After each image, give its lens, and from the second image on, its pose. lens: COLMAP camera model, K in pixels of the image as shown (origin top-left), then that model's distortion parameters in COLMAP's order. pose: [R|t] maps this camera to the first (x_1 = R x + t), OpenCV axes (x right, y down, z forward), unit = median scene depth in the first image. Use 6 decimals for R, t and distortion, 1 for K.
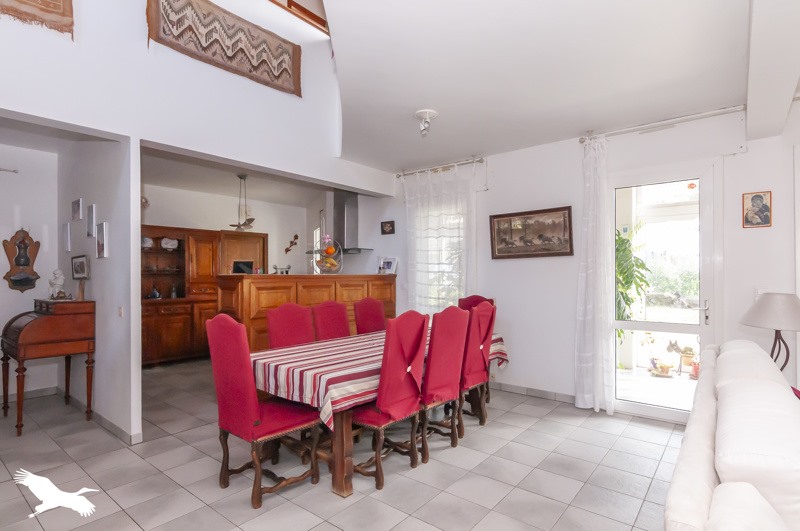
lens RADIAL K [[419.7, 0, 399.5], [0, 419.7, 278.2], [0, 0, 1]] dist [-0.000081, -0.000185]
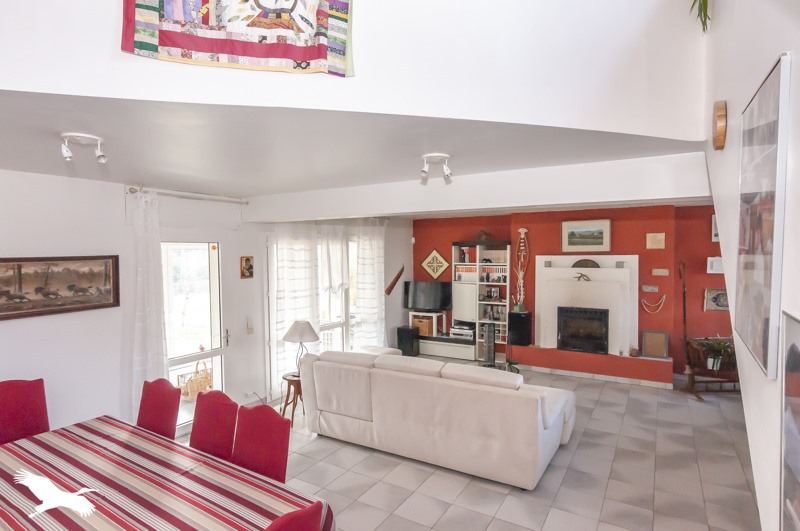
lens RADIAL K [[387.3, 0, 397.4], [0, 387.3, 273.2], [0, 0, 1]] dist [-0.000616, -0.000248]
pose [[-0.083699, -0.045852, 0.995436, -0.486802], [0.026996, 0.998470, 0.048261, -0.147131], [-0.996125, 0.030912, -0.082333, 0.416290]]
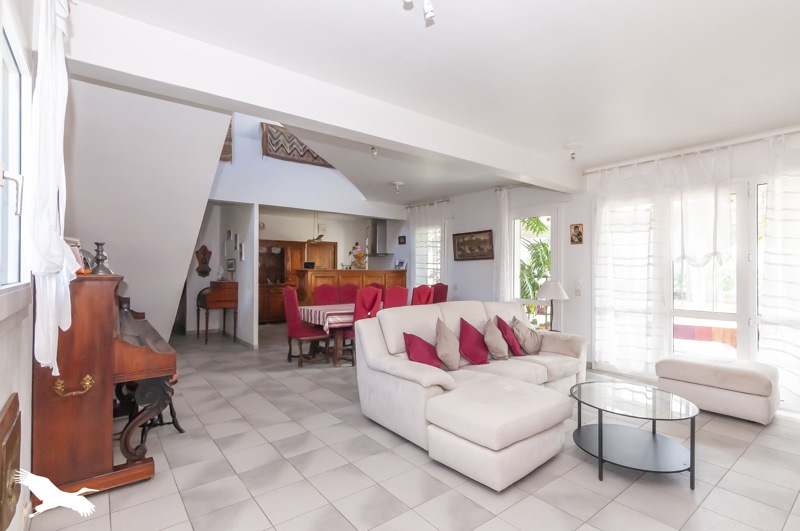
lens RADIAL K [[387.3, 0, 397.4], [0, 387.3, 273.2], [0, 0, 1]] dist [-0.000616, -0.000248]
pose [[0.975982, 0.009284, -0.217654, 0.357768], [-0.009504, 0.999955, 0.000035, 0.004313], [0.217644, 0.002035, 0.976026, -0.545452]]
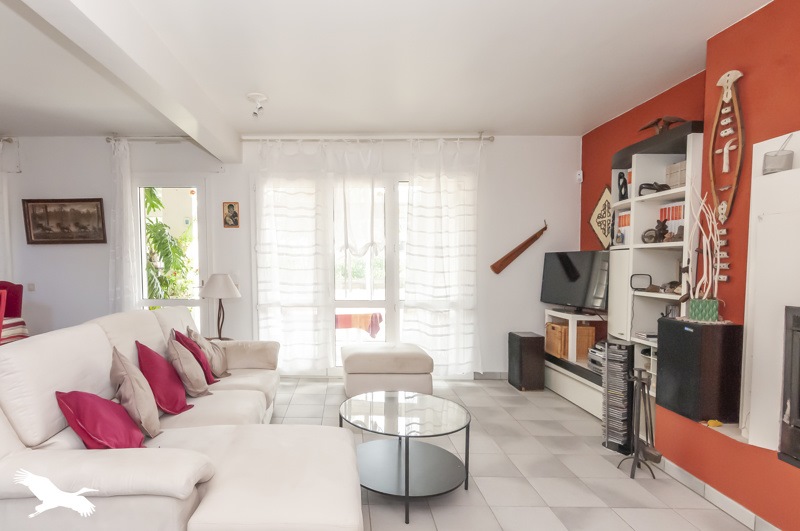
lens RADIAL K [[438.5, 0, 343.5], [0, 438.5, 288.2], [0, 0, 1]] dist [0.000989, -0.000040]
pose [[0.784526, -0.030431, 0.619348, 0.174439], [-0.001443, 0.998703, 0.050898, 0.004474], [-0.620094, -0.040824, 0.783465, -0.289951]]
